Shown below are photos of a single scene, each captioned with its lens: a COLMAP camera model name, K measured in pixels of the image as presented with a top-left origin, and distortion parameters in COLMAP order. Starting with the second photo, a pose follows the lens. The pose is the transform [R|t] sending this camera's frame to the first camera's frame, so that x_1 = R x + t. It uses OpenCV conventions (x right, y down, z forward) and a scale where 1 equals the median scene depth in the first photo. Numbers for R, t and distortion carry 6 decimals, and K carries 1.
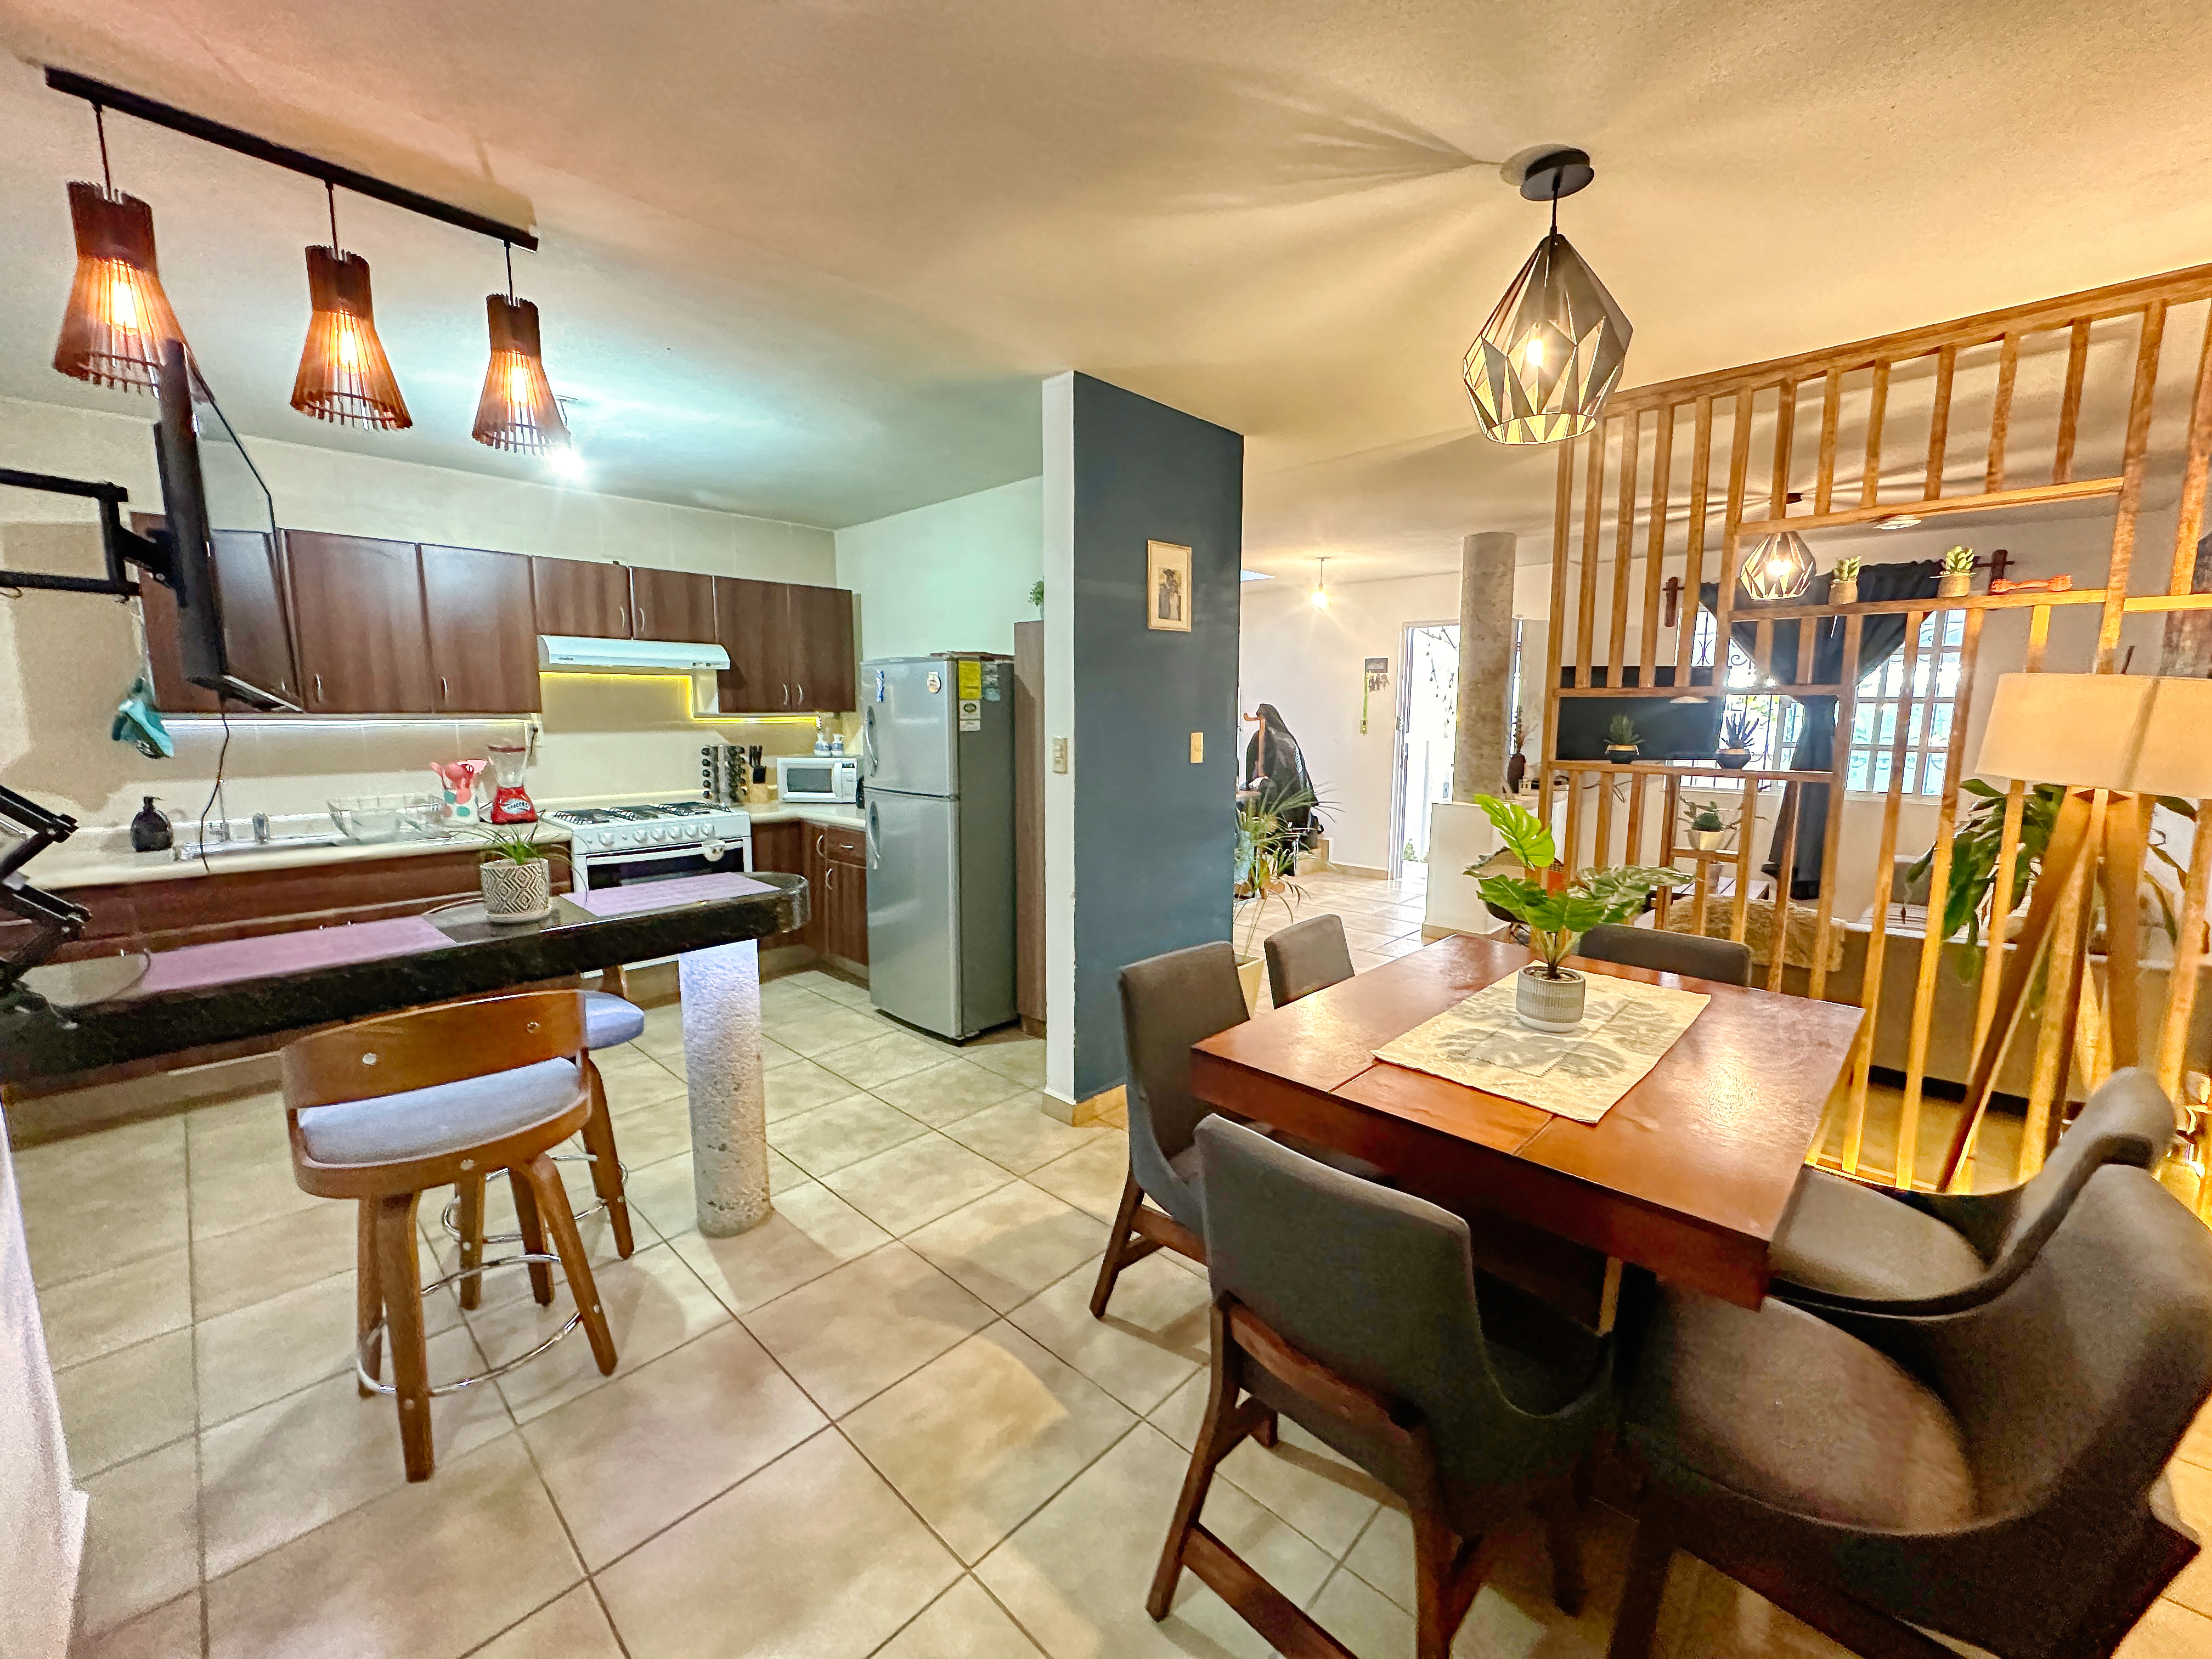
lens RADIAL K [[884.2, 0, 1103.0], [0, 884.2, 846.4], [0, 0, 1]] dist [-0.002804, 0.000070]
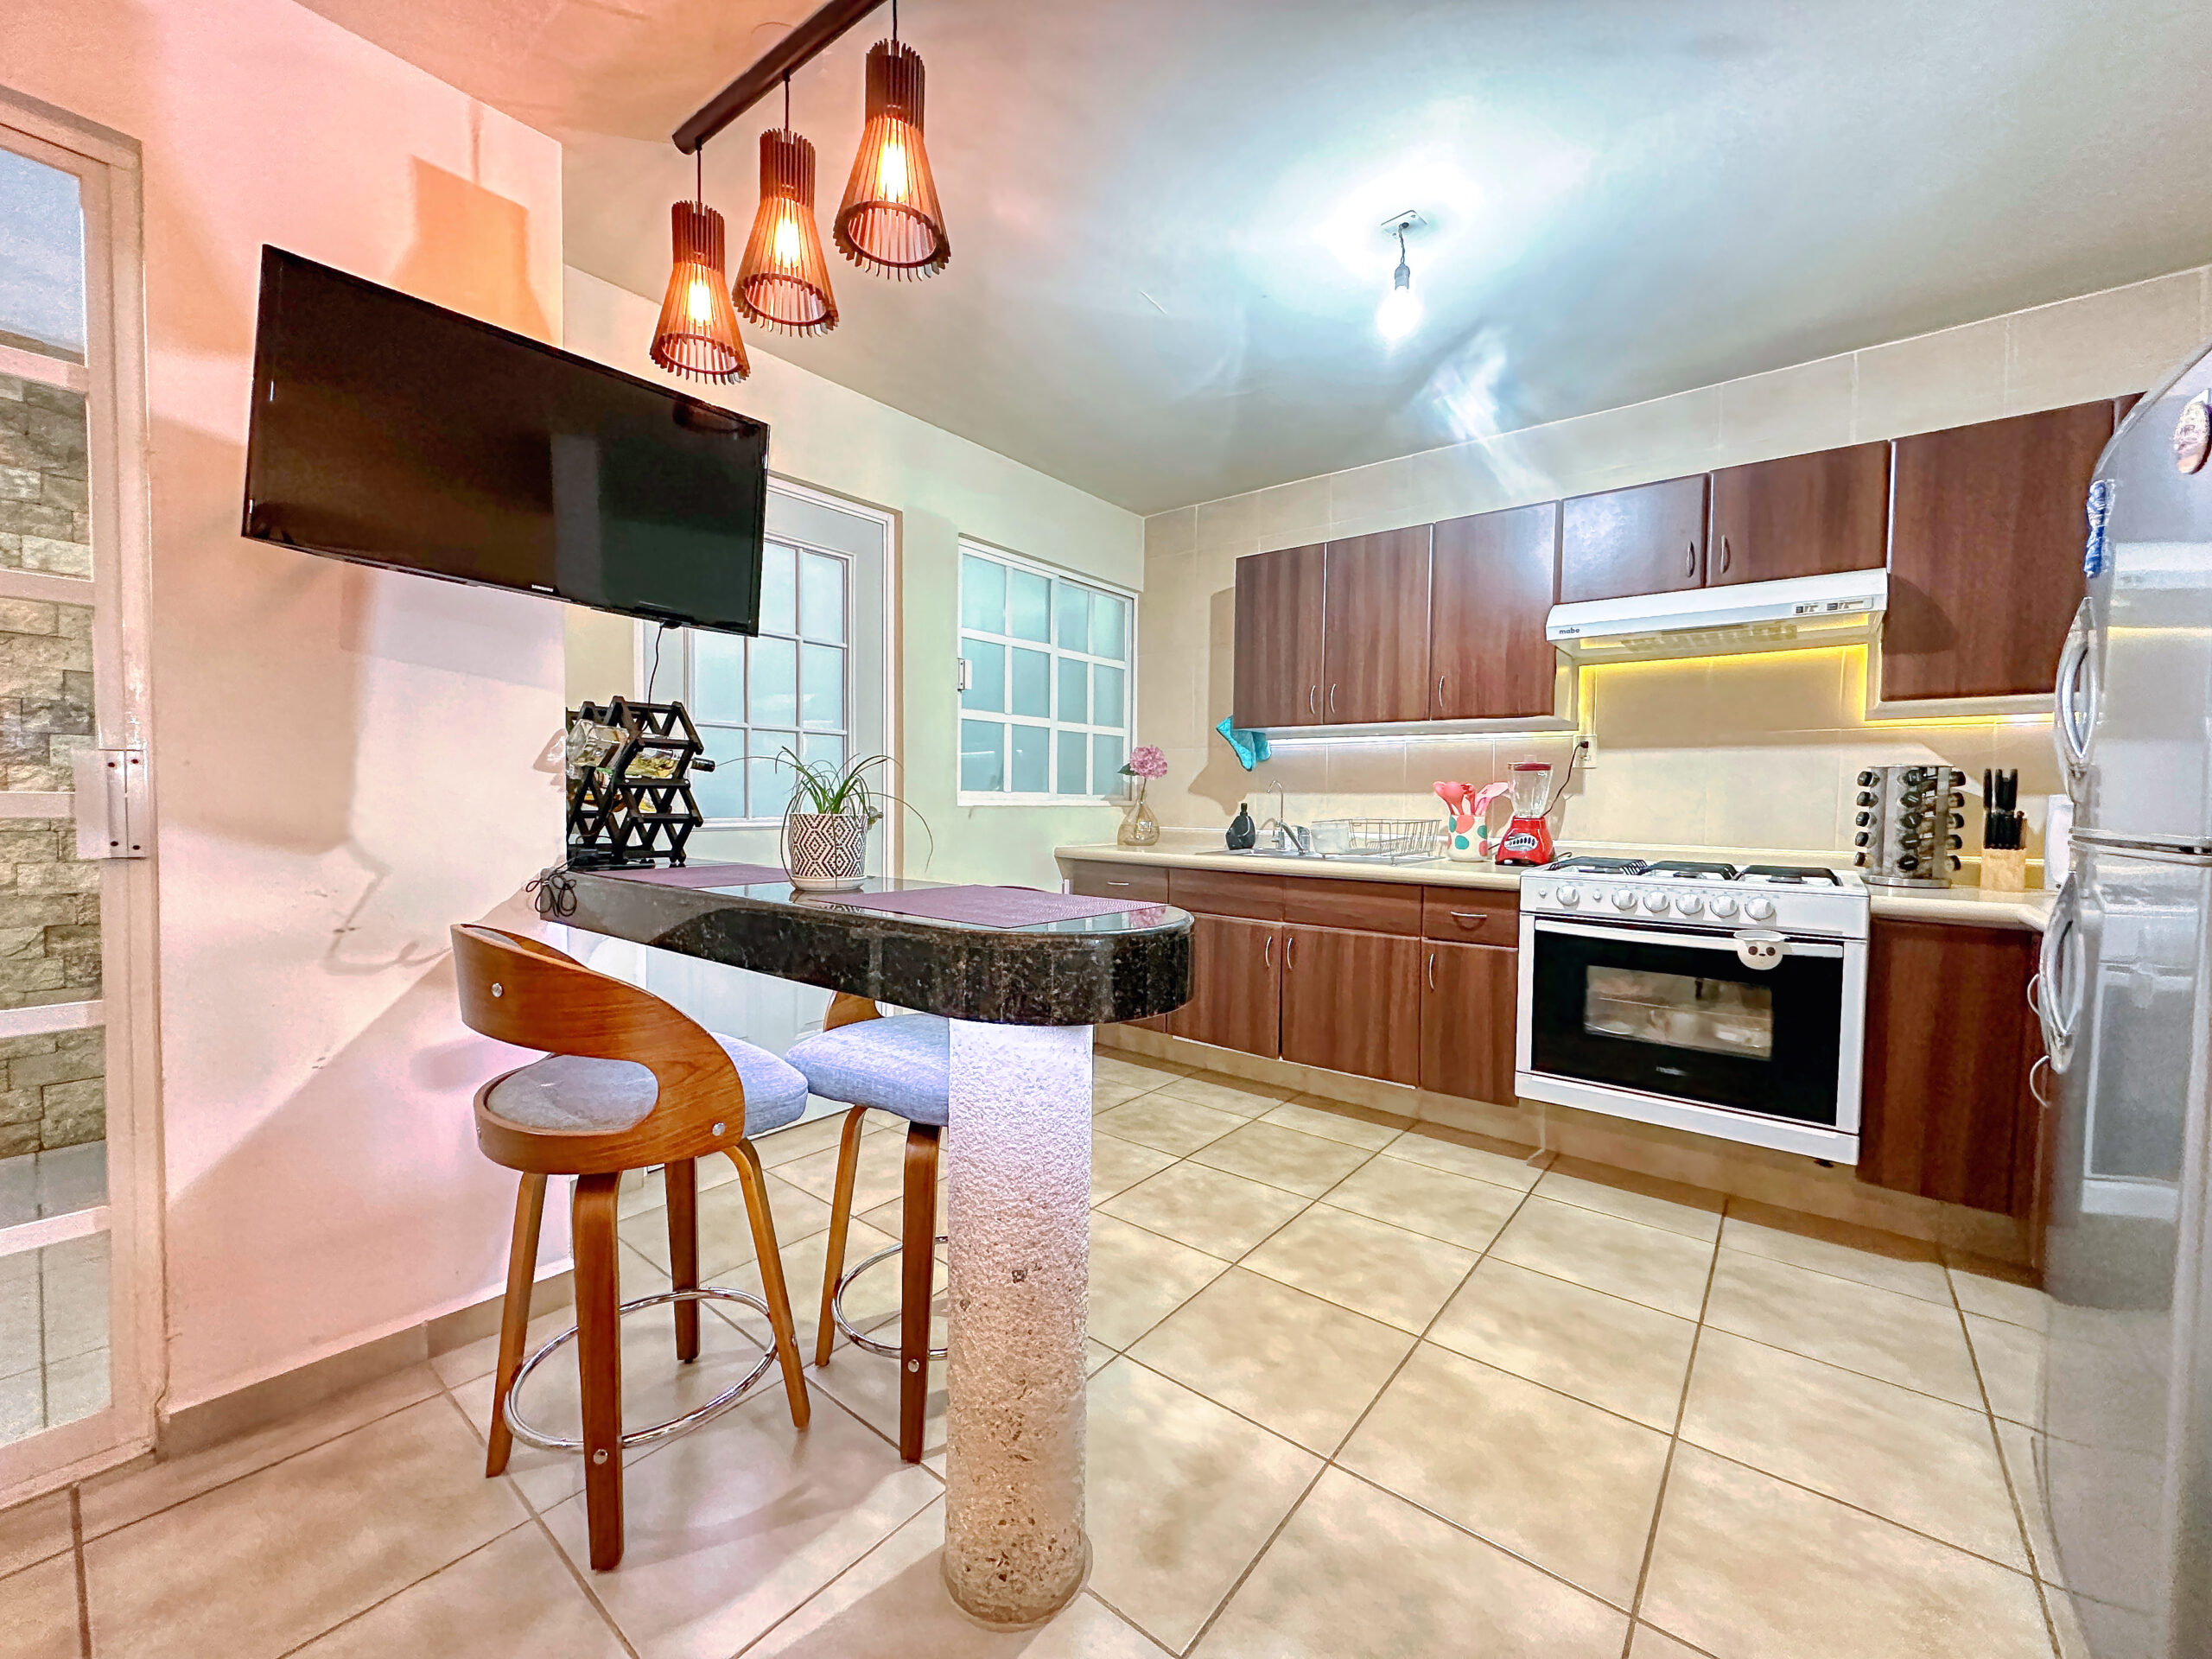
lens RADIAL K [[884.2, 0, 1105.7], [0, 884.2, 830.3], [0, 0, 1]] dist [-0.002804, 0.000070]
pose [[0.089473, 0.035081, -0.995371, 0.052786], [-0.168817, 0.985453, 0.019557, -0.011250], [0.981578, 0.166286, 0.094094, 0.613478]]
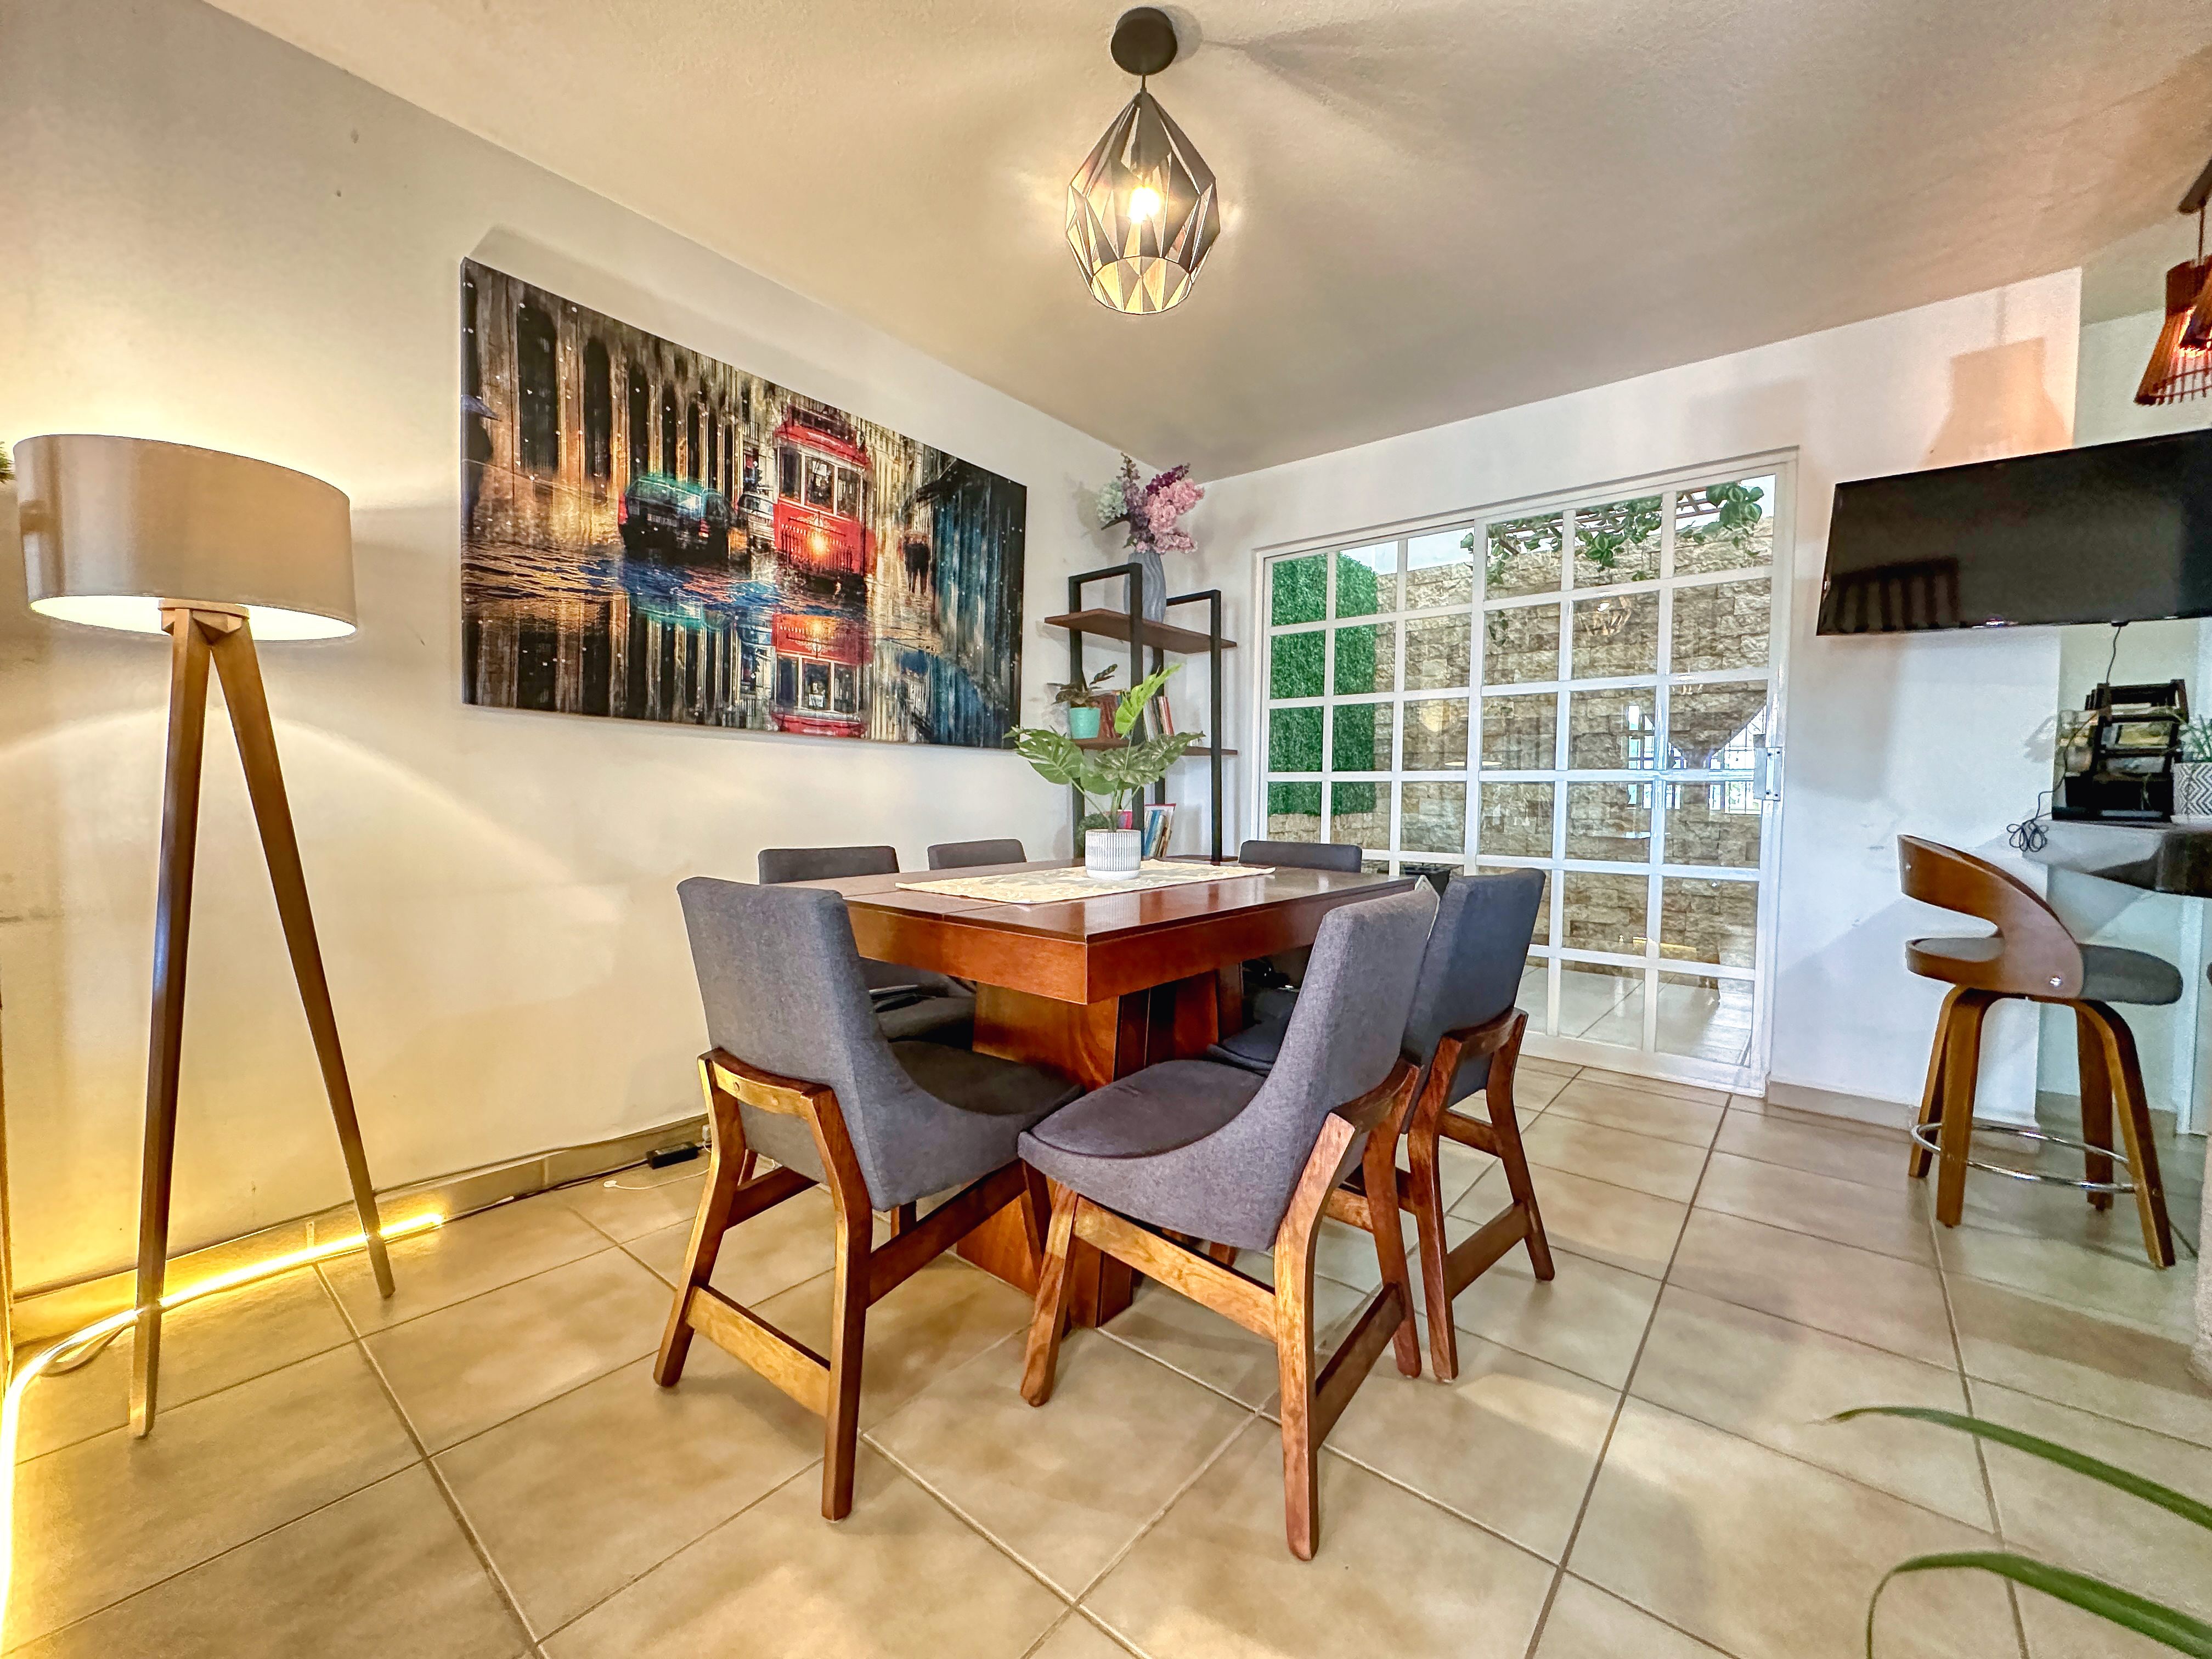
lens RADIAL K [[884.2, 0, 1104.9], [0, 884.2, 827.3], [0, 0, 1]] dist [-0.002804, 0.000070]
pose [[-0.996783, -0.012064, -0.079230, 0.274845], [-0.027287, 0.980626, 0.193979, -0.029880], [0.075355, 0.195517, -0.977801, 0.943565]]
